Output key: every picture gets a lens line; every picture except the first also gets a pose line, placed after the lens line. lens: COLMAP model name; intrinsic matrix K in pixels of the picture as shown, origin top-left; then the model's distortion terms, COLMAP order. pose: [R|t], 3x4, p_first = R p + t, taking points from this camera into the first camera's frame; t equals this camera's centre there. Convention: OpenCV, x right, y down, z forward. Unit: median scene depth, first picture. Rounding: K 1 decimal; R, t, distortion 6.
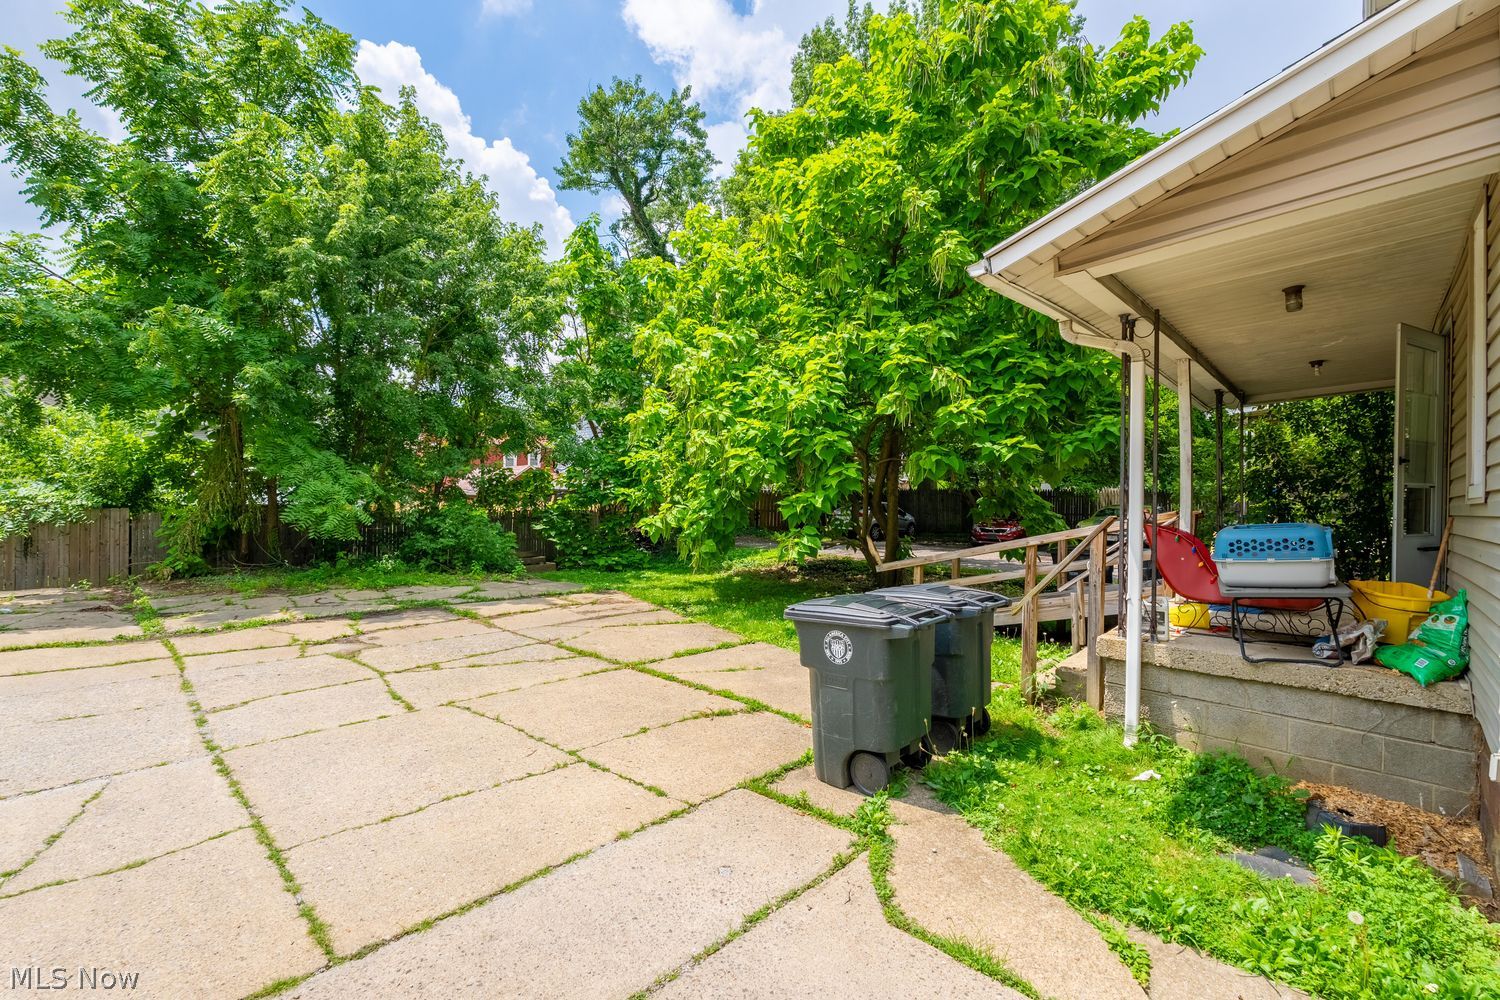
lens RADIAL K [[656.1, 0, 752.8], [0, 656.1, 496.6], [0, 0, 1]] dist [-0.004962, -0.000039]
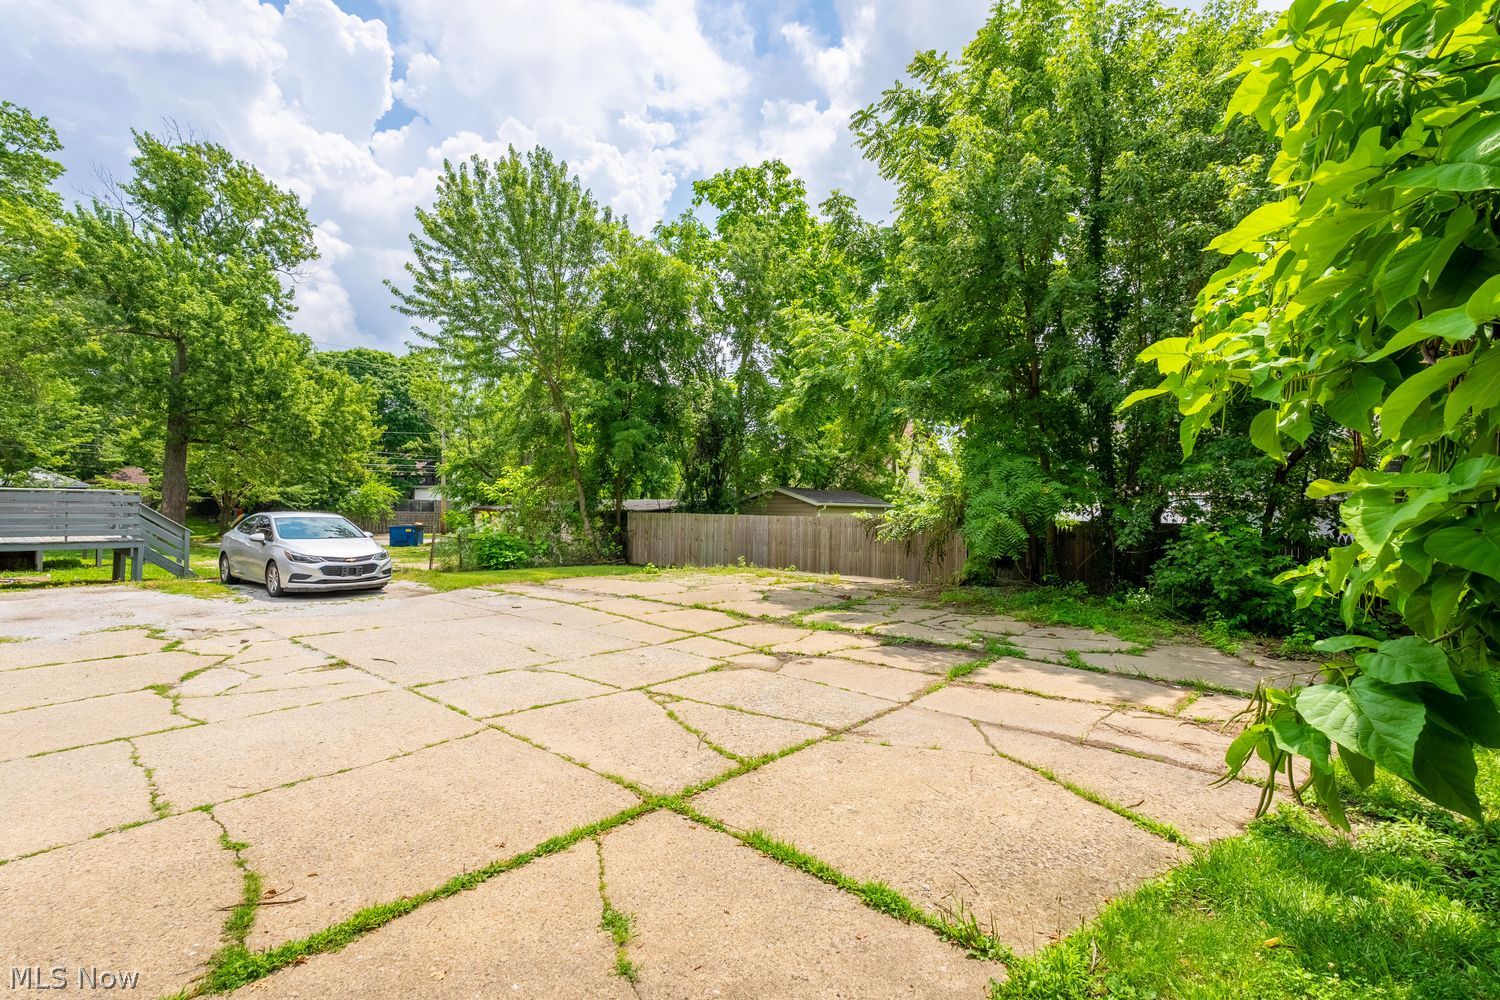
lens RADIAL K [[656.1, 0, 751.4], [0, 656.1, 503.1], [0, 0, 1]] dist [-0.004962, -0.000039]
pose [[0.085600, -0.012851, -0.996247, 0.390234], [-0.020083, 0.999691, -0.014621, 0.017772], [0.996127, 0.021259, 0.085315, 1.097621]]
